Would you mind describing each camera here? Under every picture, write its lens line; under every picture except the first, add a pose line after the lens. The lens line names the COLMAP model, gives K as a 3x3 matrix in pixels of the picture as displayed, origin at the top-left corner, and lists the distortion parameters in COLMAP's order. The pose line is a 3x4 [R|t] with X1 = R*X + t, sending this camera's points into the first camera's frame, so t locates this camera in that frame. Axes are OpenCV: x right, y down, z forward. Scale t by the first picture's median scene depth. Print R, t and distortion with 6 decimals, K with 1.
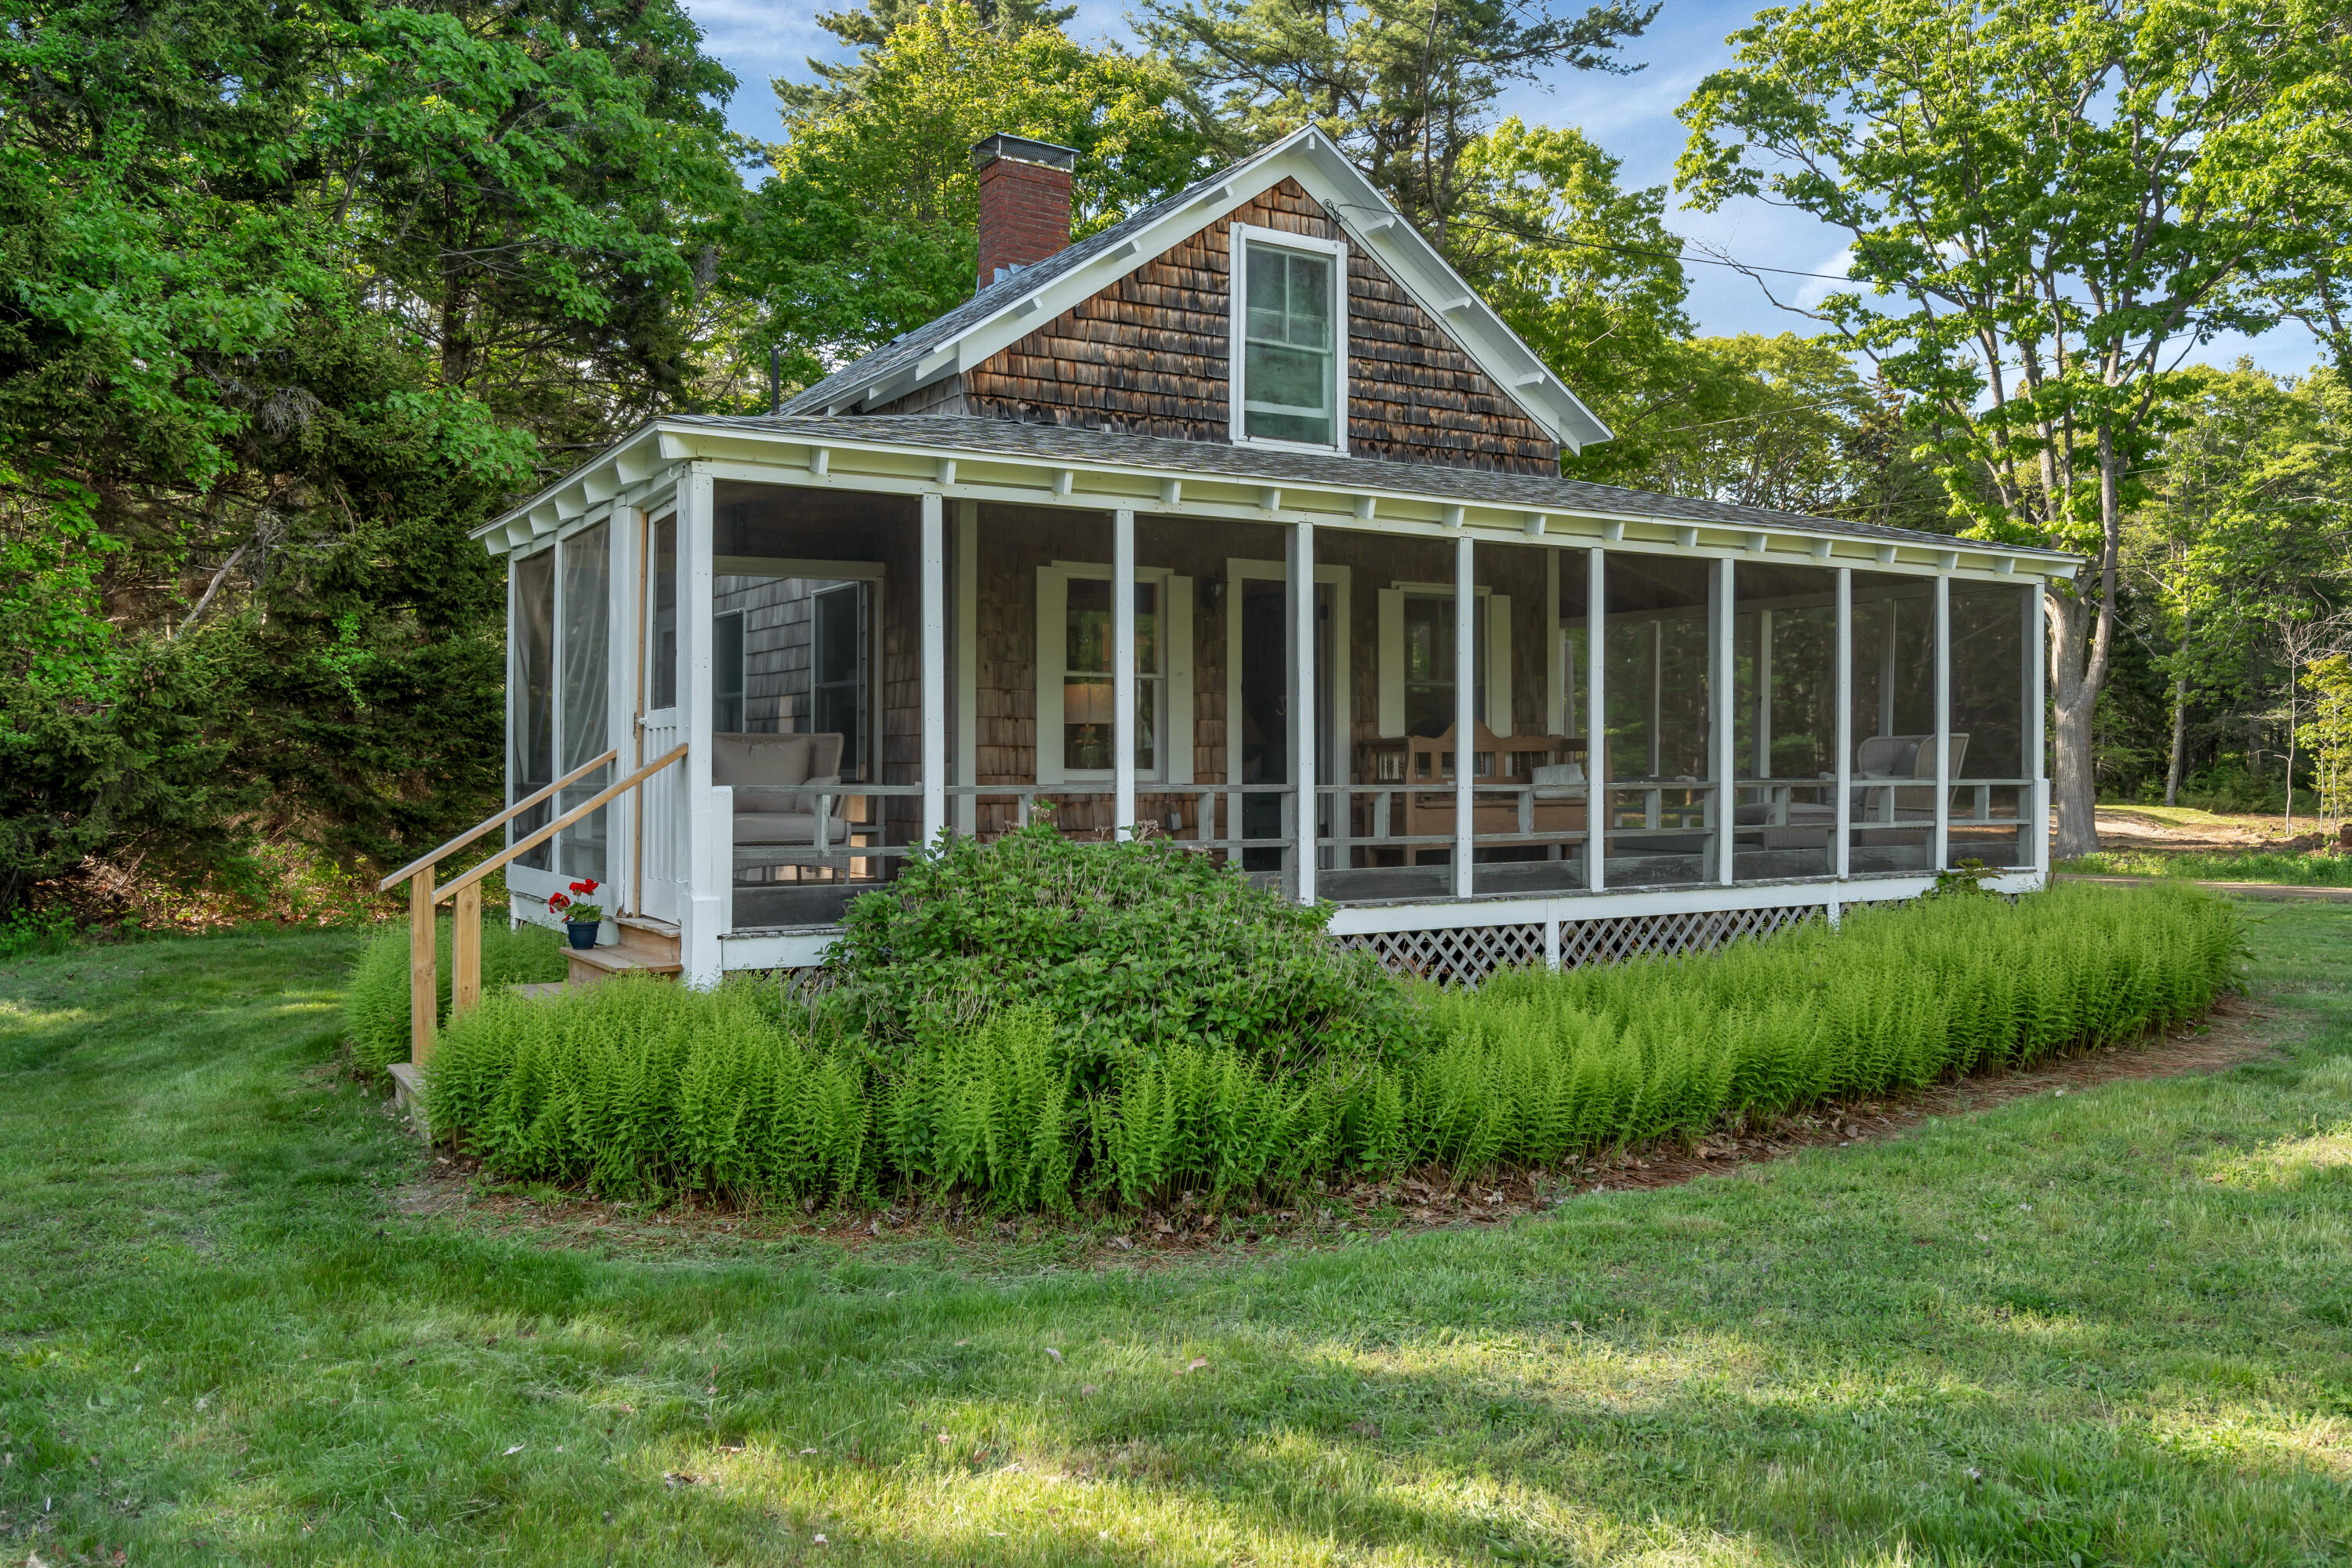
lens RADIAL K [[1884.7, 0, 1110.8], [0, 1884.7, 760.0], [0, 0, 1]] dist [0.001470, 0.003662]
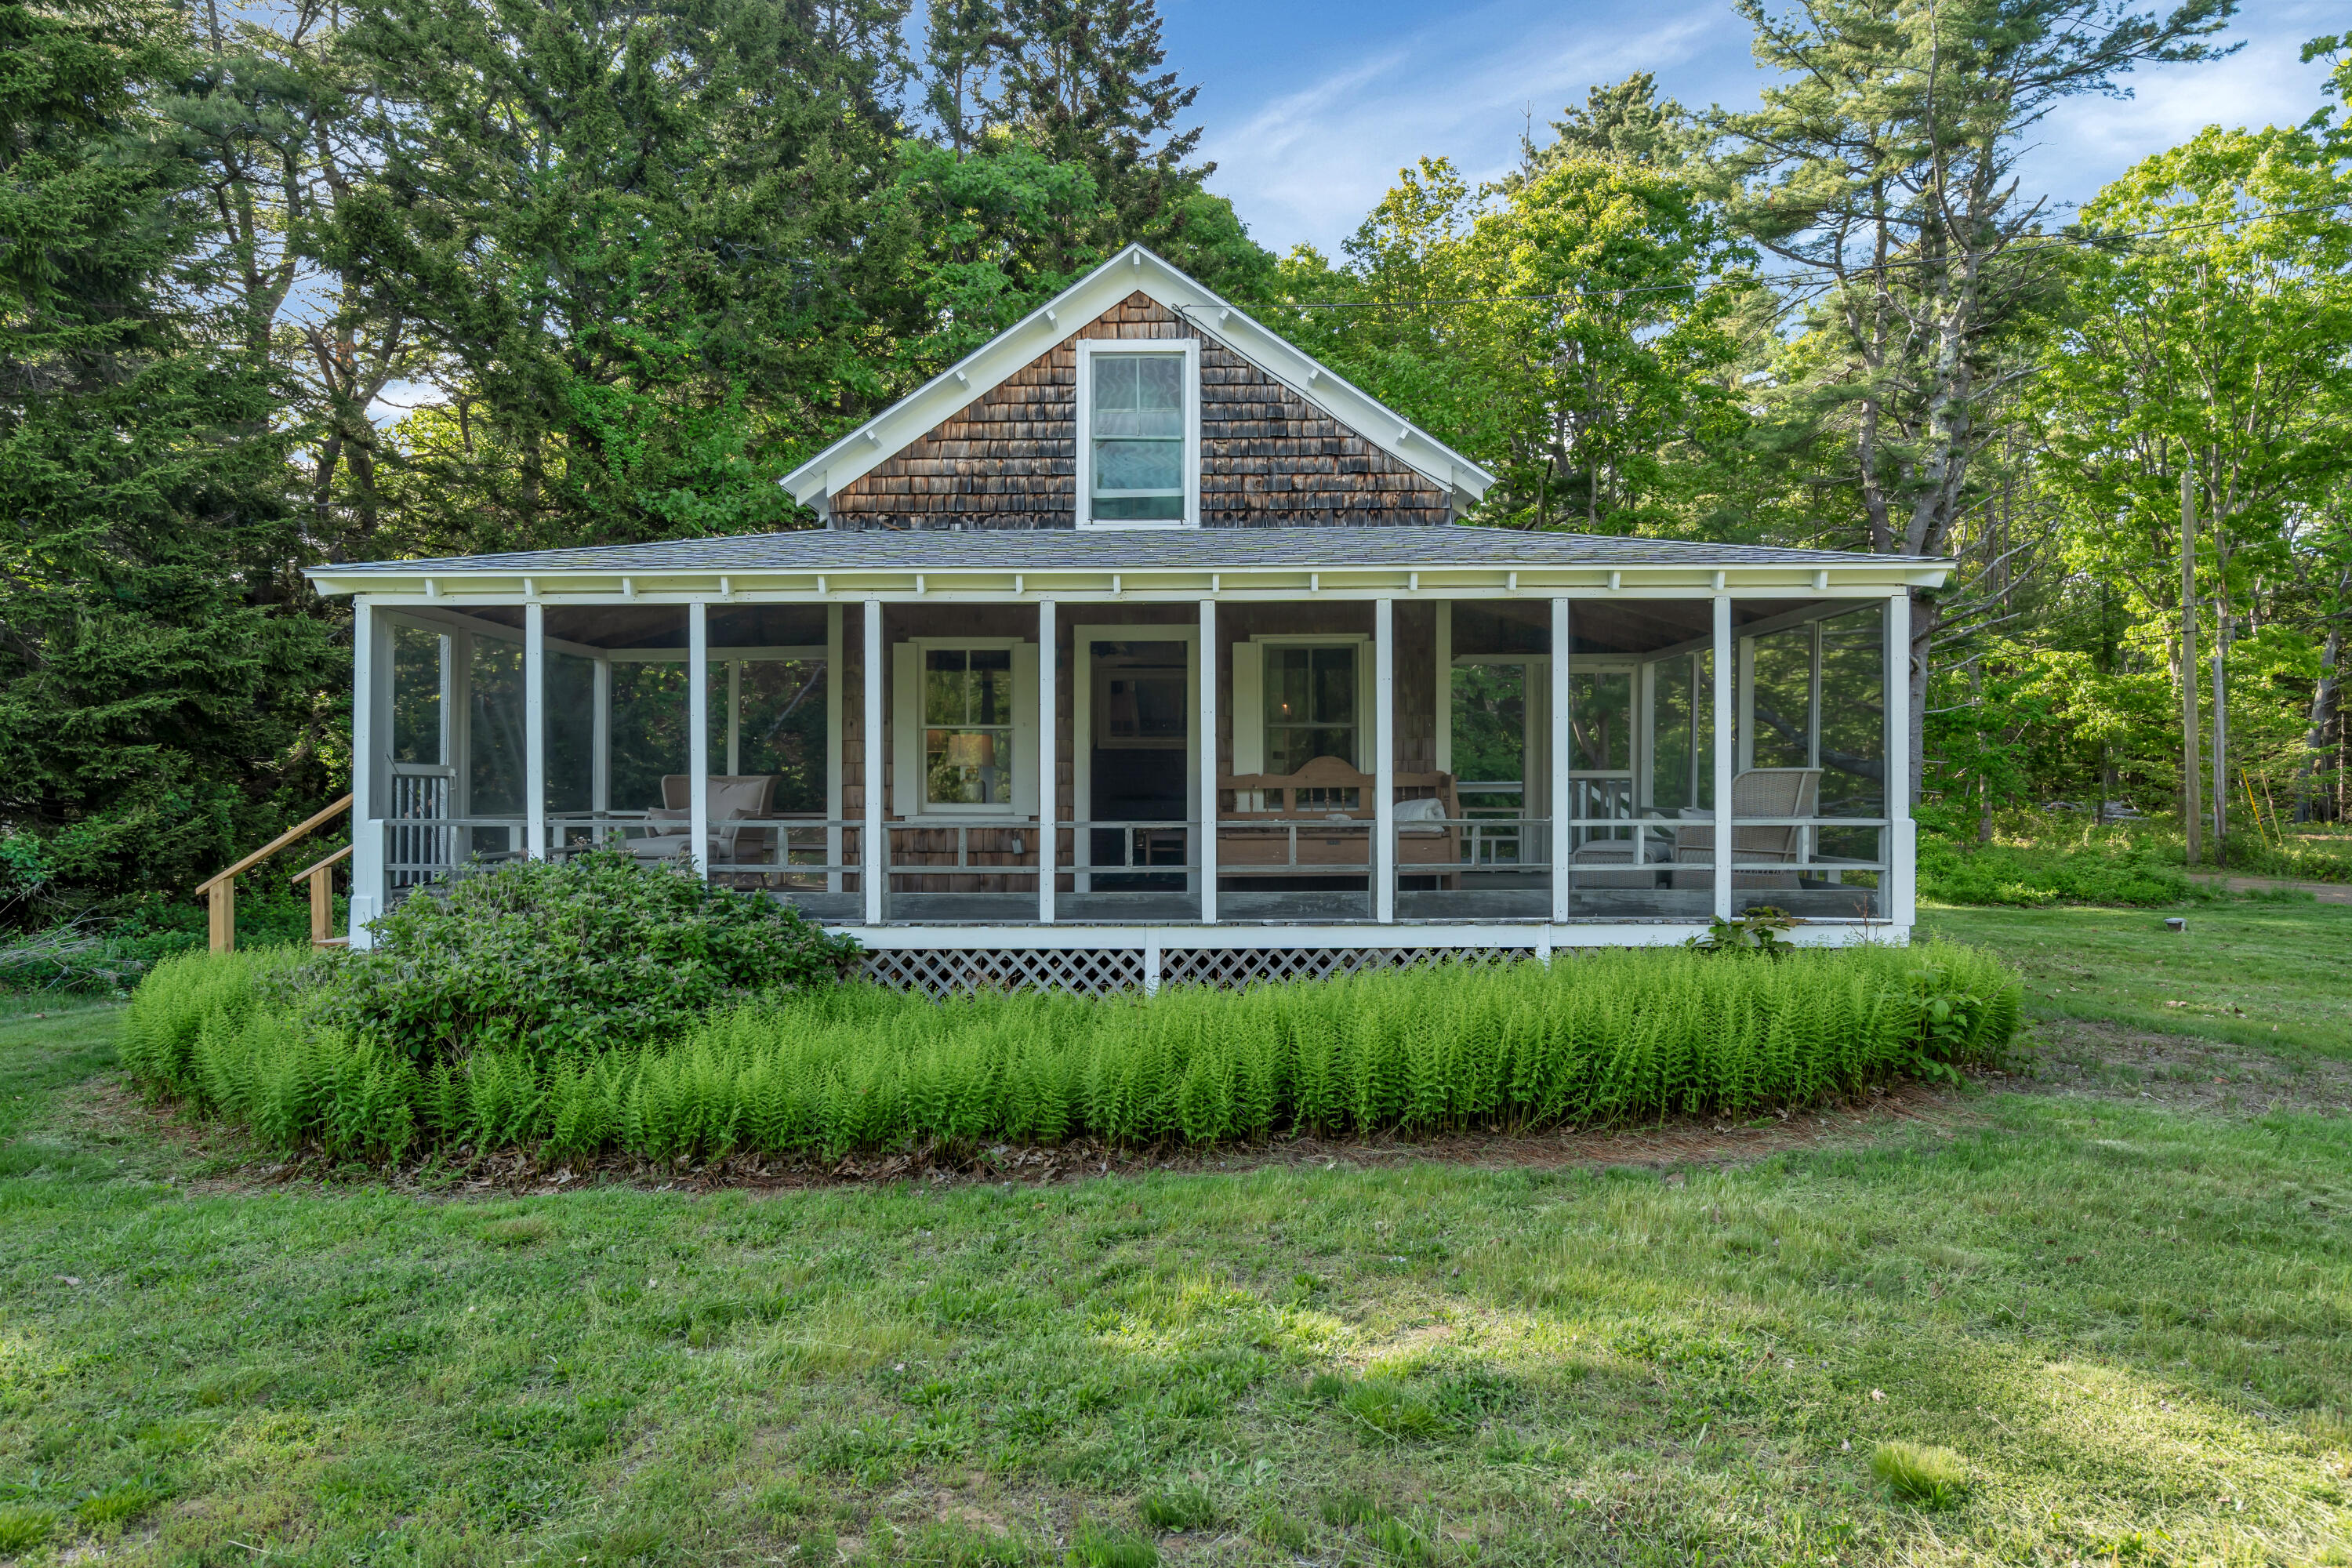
lens RADIAL K [[1452.0, 0, 1176.0], [0, 1452.0, 784.0], [0, 0, 1]] dist [0.007625, 0.001835]
pose [[0.841816, -0.001501, -0.539762, 0.605112], [0.003629, 0.999989, 0.002879, -0.009795], [0.539752, -0.004382, 0.841813, 0.265519]]
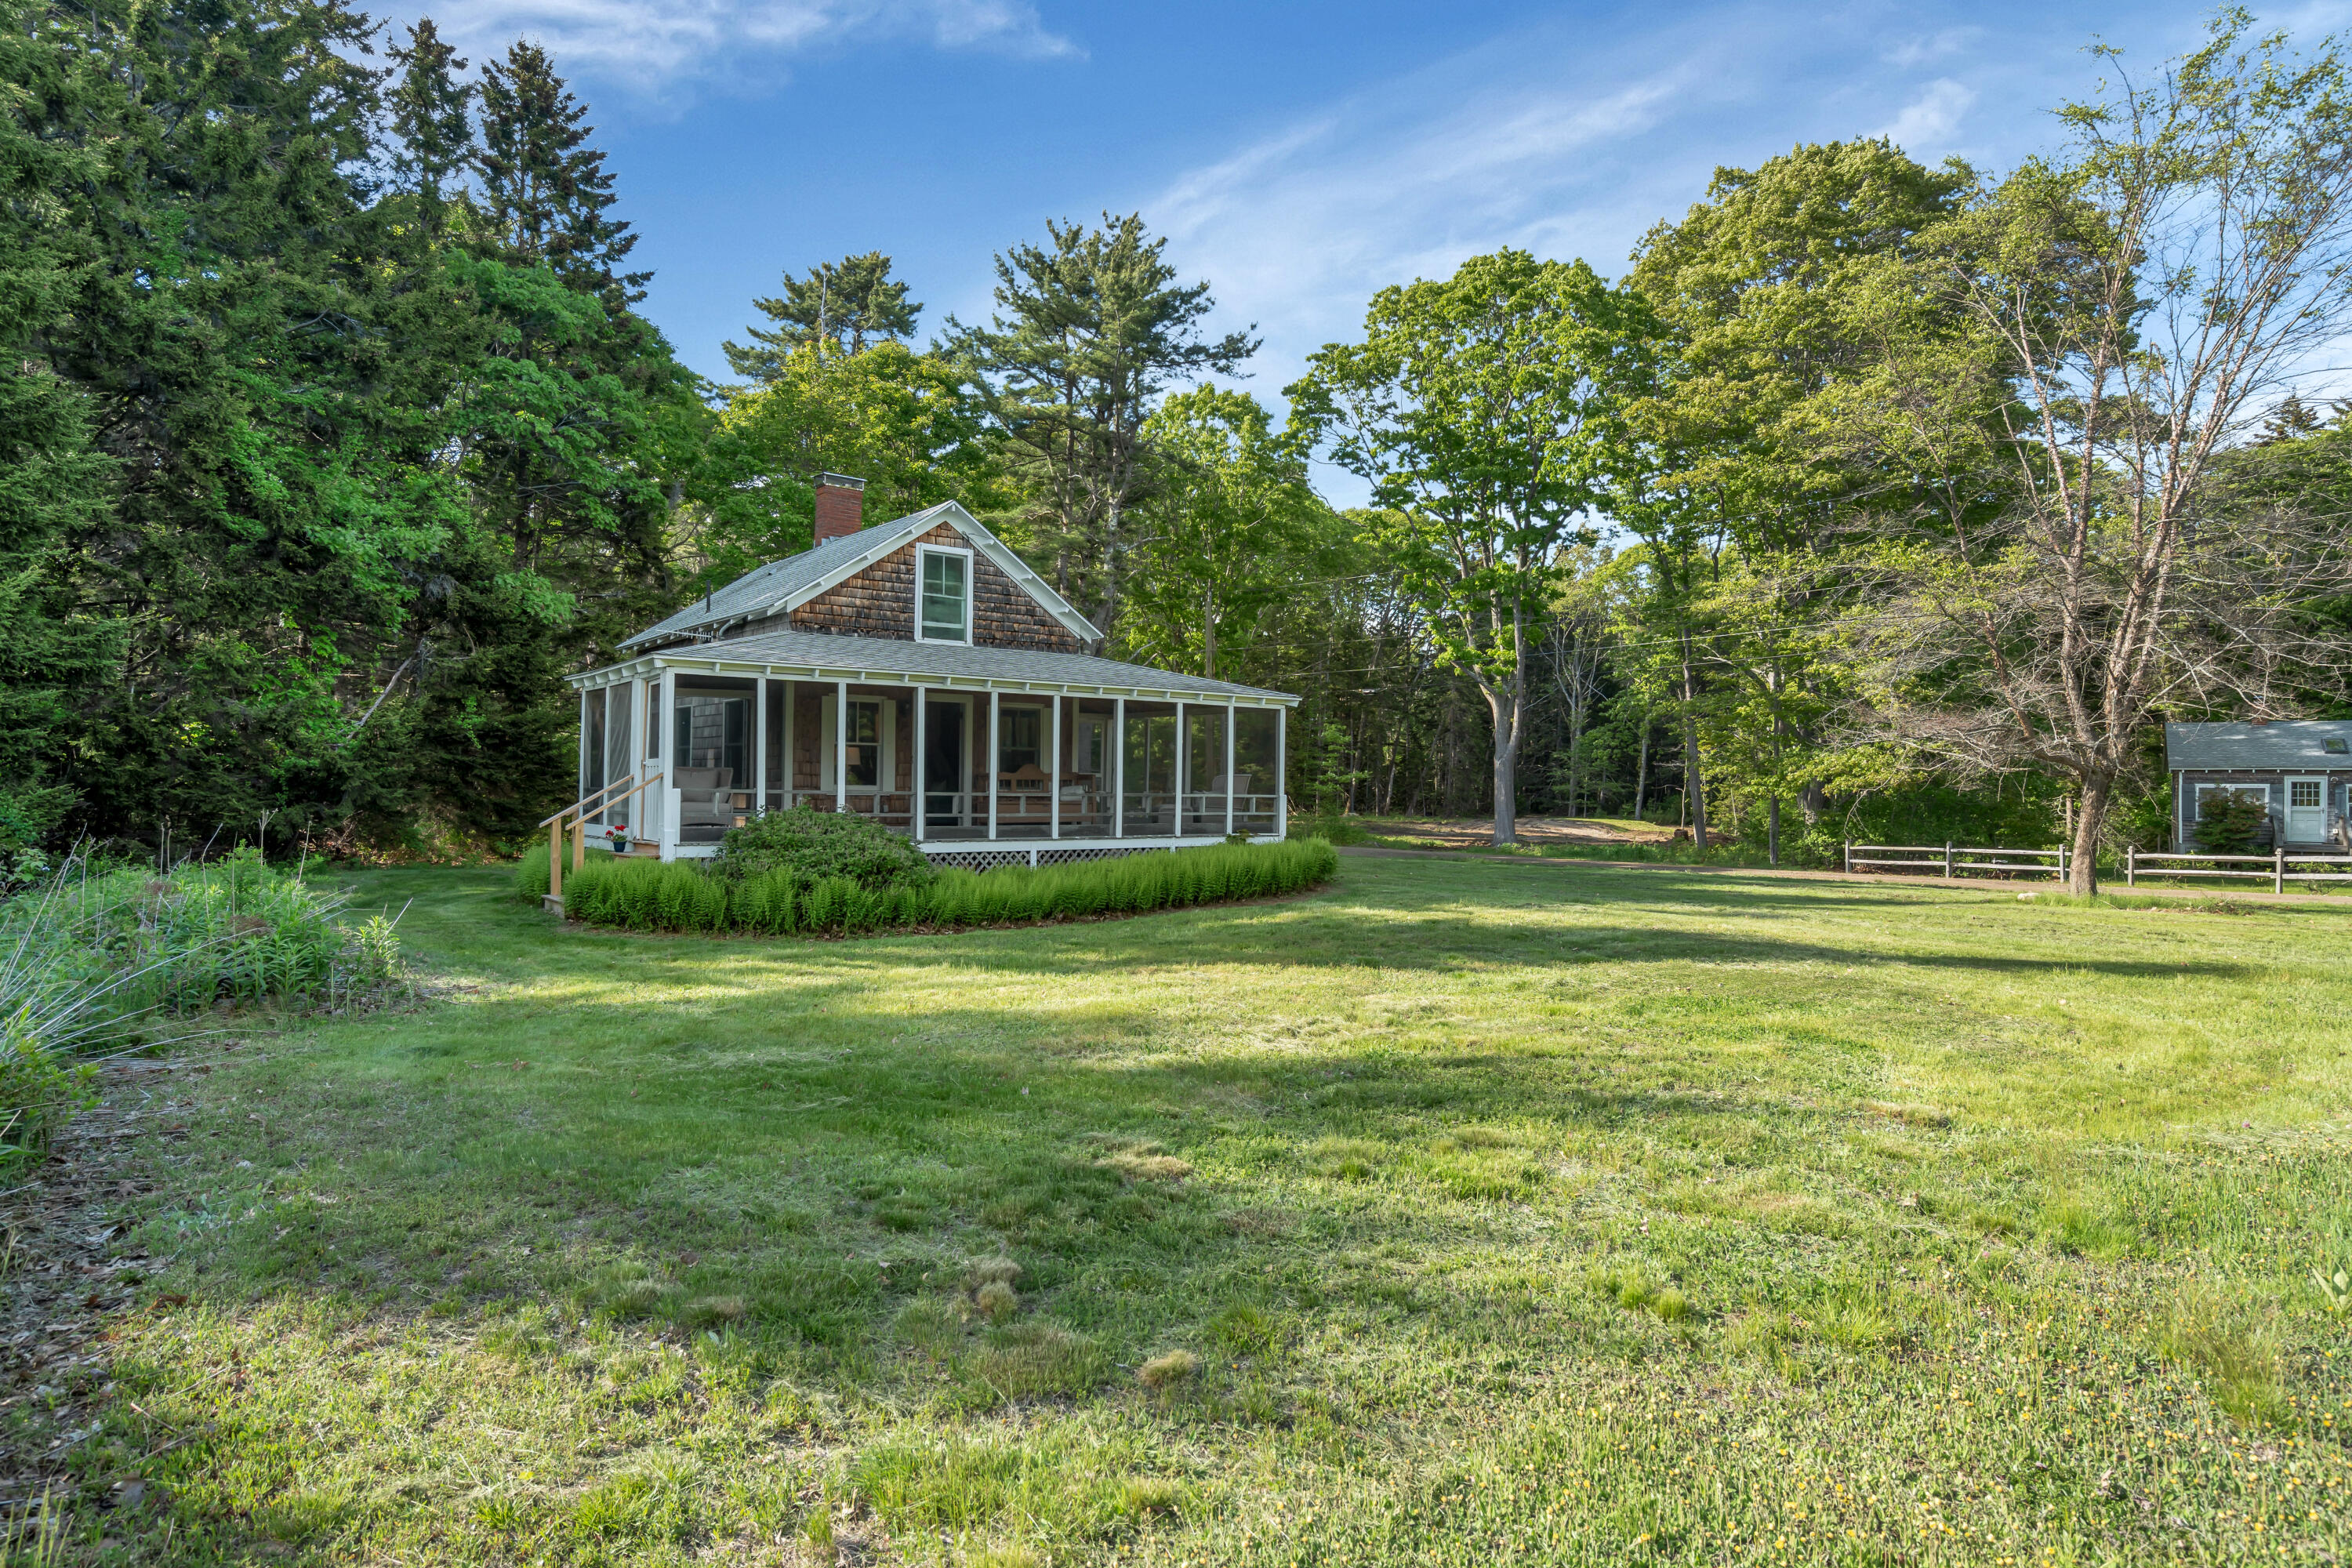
lens RADIAL K [[1452.0, 0, 1176.0], [0, 1452.0, 784.0], [0, 0, 1]] dist [0.007625, 0.001835]
pose [[0.992702, 0.012205, 0.119976, 0.166125], [-0.012194, 0.999925, -0.000833, 0.000123], [-0.119978, -0.000636, 0.992776, -0.752381]]
